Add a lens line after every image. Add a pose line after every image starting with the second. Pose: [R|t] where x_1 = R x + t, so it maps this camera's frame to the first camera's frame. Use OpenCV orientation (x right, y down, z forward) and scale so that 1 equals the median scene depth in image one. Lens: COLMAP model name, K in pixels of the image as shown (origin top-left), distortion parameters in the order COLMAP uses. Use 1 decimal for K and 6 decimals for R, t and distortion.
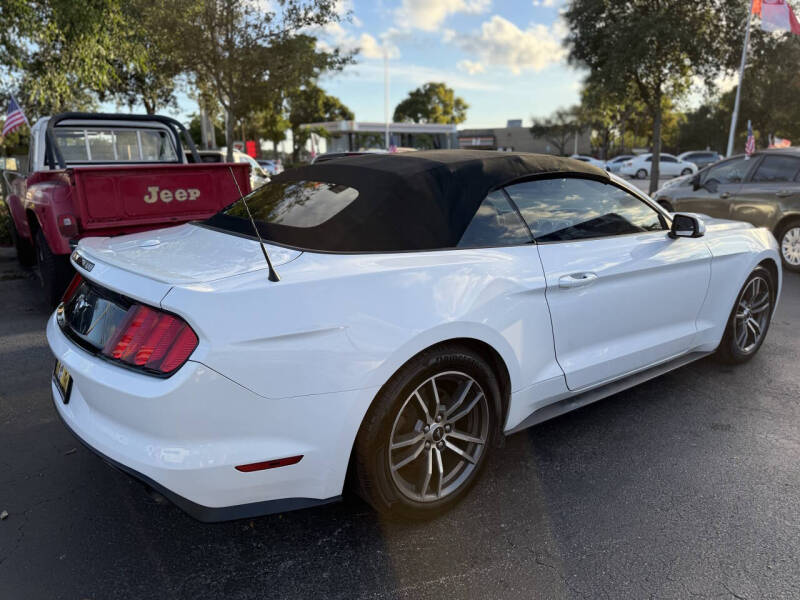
lens RADIAL K [[571.2, 0, 408.2], [0, 571.2, 303.0], [0, 0, 1]] dist [0.031683, -0.040741]
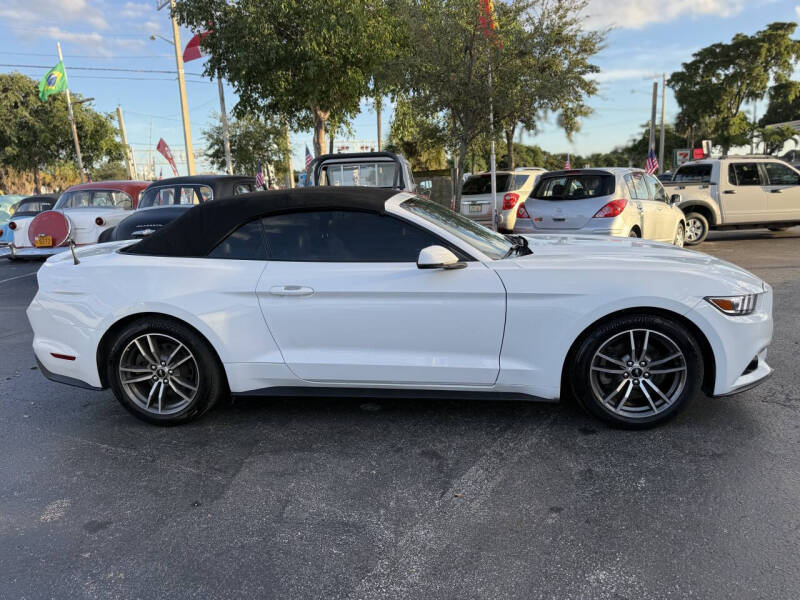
lens RADIAL K [[571.8, 0, 400.0], [0, 571.8, 300.0], [0, 0, 1]] dist [0.030104, -0.039045]
pose [[0.699460, 0.119517, -0.704607, 1.039091], [-0.134360, 0.990328, 0.034603, -0.074047], [0.701928, 0.070467, 0.708753, 0.210615]]
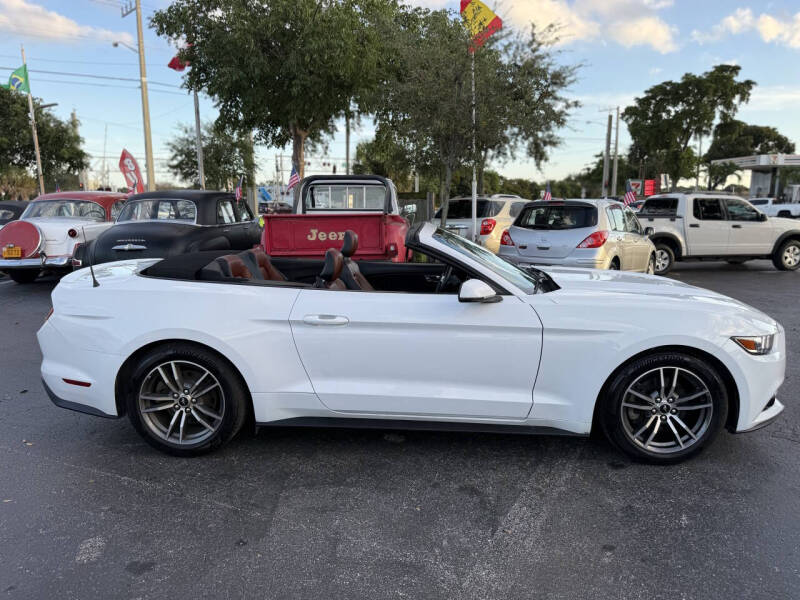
lens RADIAL K [[576.6, 0, 395.7], [0, 576.6, 296.0], [0, 0, 1]] dist [0.022525, -0.034184]
pose [[0.747235, 0.112904, -0.654899, 0.938344], [-0.161434, 0.986783, -0.014075, -0.076049], [0.644655, 0.116241, 0.755585, 0.109704]]
